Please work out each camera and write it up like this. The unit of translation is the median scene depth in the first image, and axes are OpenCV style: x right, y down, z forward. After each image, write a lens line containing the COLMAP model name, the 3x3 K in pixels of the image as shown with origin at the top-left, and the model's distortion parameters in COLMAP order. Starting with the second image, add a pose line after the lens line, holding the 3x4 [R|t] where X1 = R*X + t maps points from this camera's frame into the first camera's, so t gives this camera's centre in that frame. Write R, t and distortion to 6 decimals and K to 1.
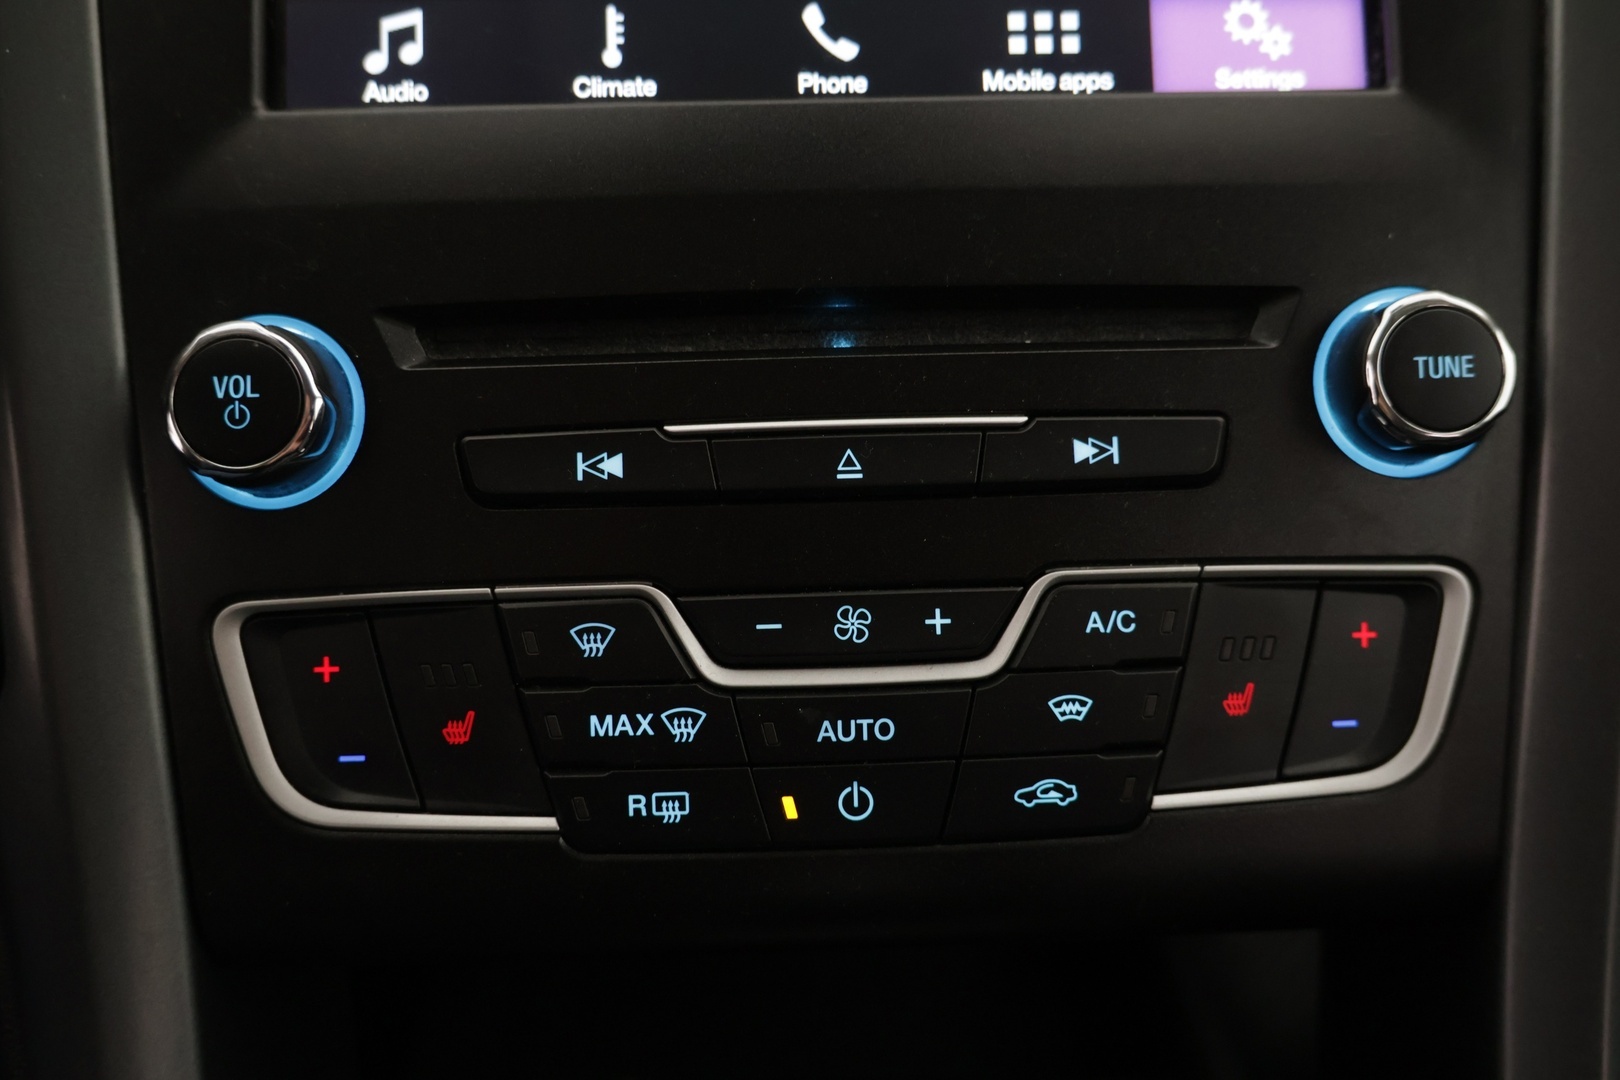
lens RADIAL K [[1367.7, 0, 804.8], [0, 1367.7, 545.9], [0, 0, 1]] dist [-0.022844, 0.028113]
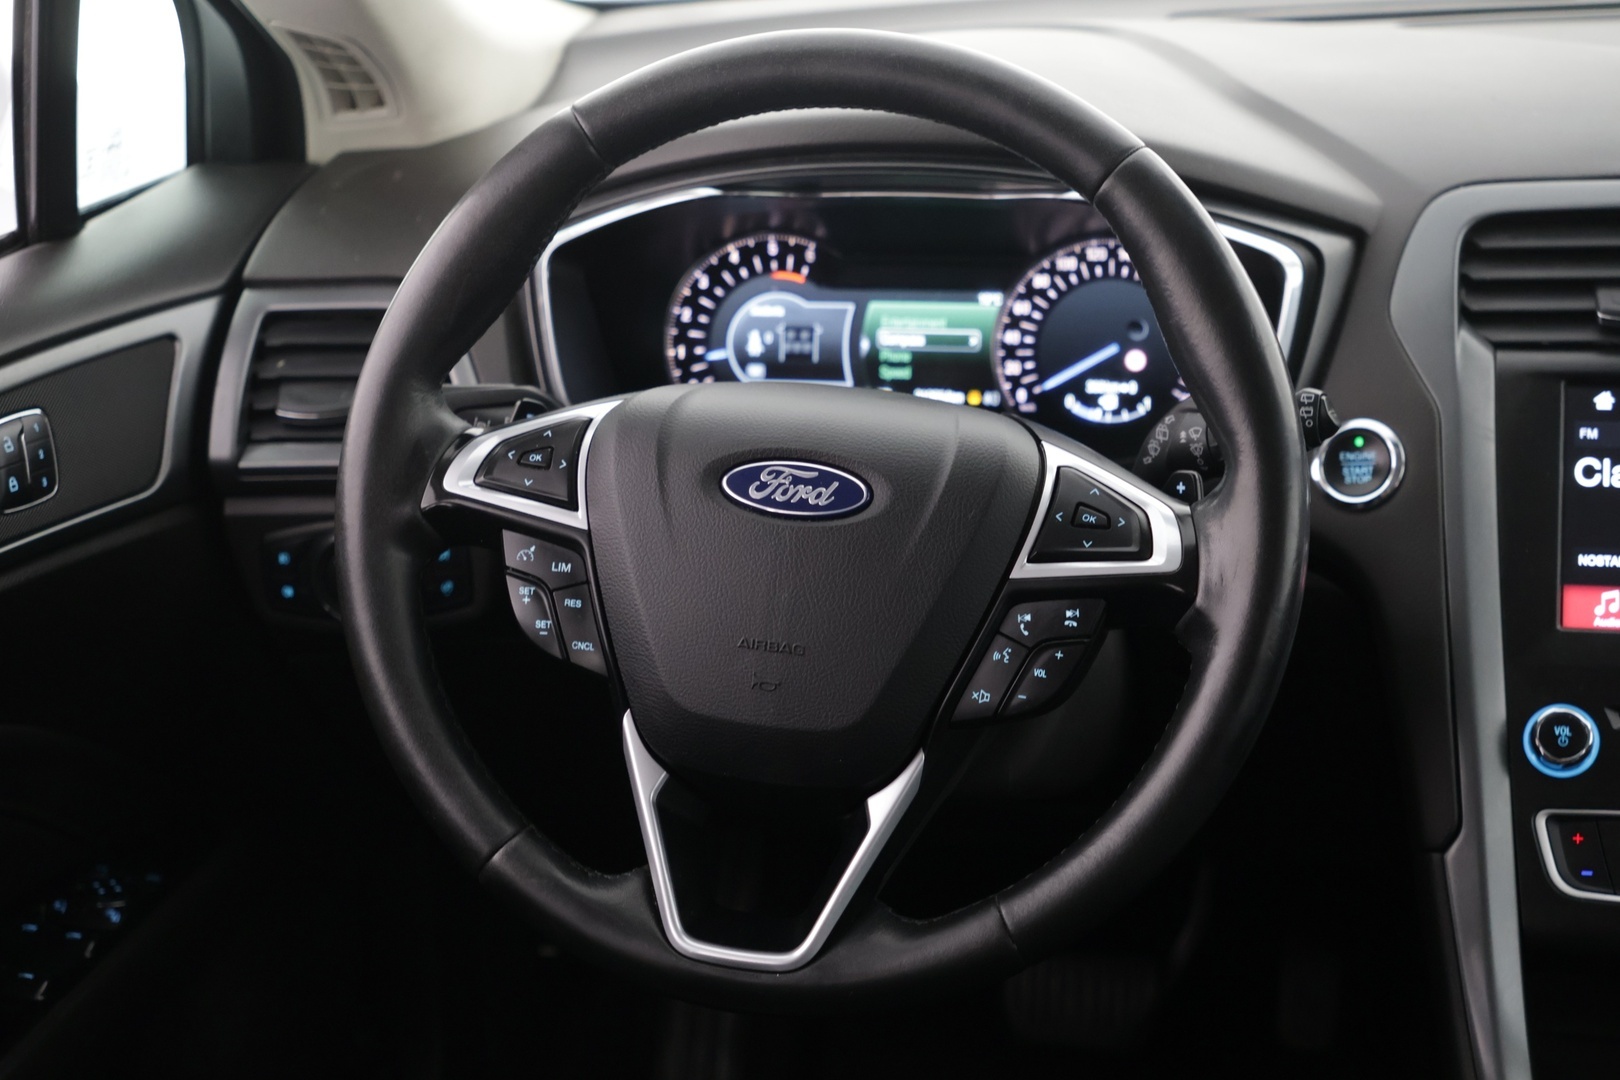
lens RADIAL K [[2627.8, 0, 801.8], [0, 2627.8, 532.0], [0, 0, 1]] dist [0.038496, 0.000000]
pose [[0.963583, 0.055412, -0.261605, -0.499141], [-0.105636, 0.977603, -0.182024, 0.605981], [0.245659, 0.203030, 0.947856, -4.393974]]
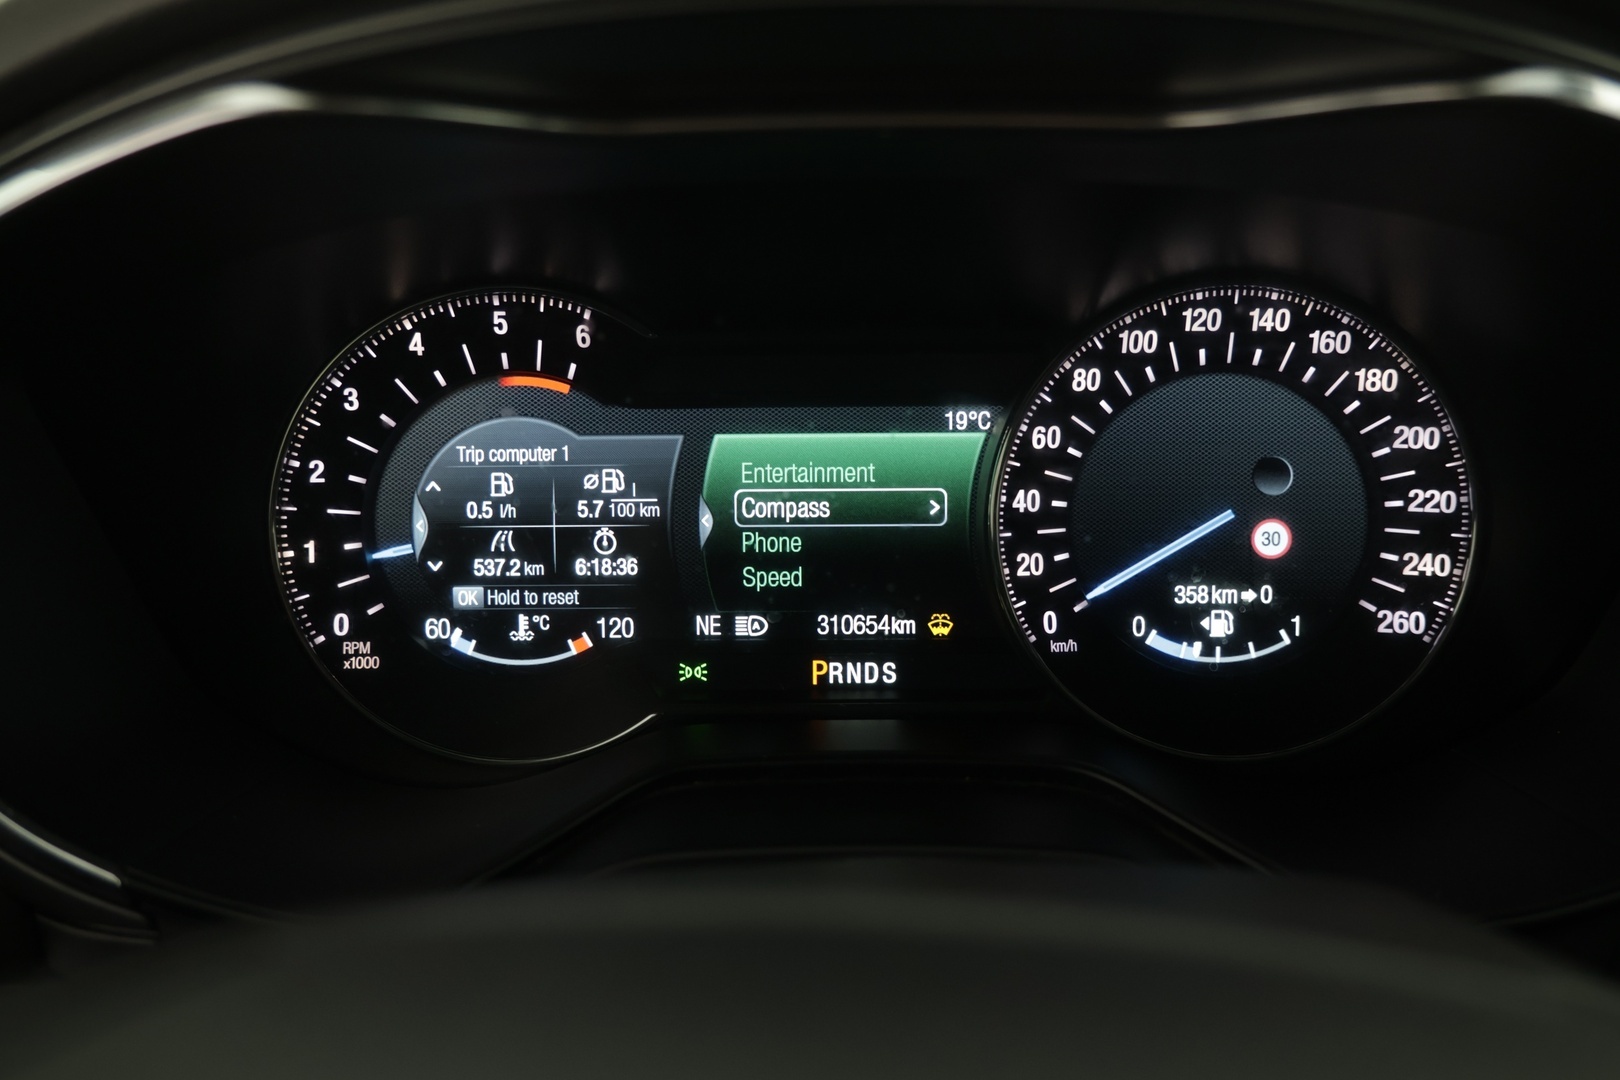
lens RADIAL K [[1367.7, 0, 802.6], [0, 1367.7, 552.8], [0, 0, 1]] dist [-0.022844, 0.028113]
pose [[0.997779, 0.014932, -0.064909, -1.800139], [-0.025337, 0.986373, -0.162560, -0.694424], [0.061597, 0.163844, 0.984561, -0.053707]]
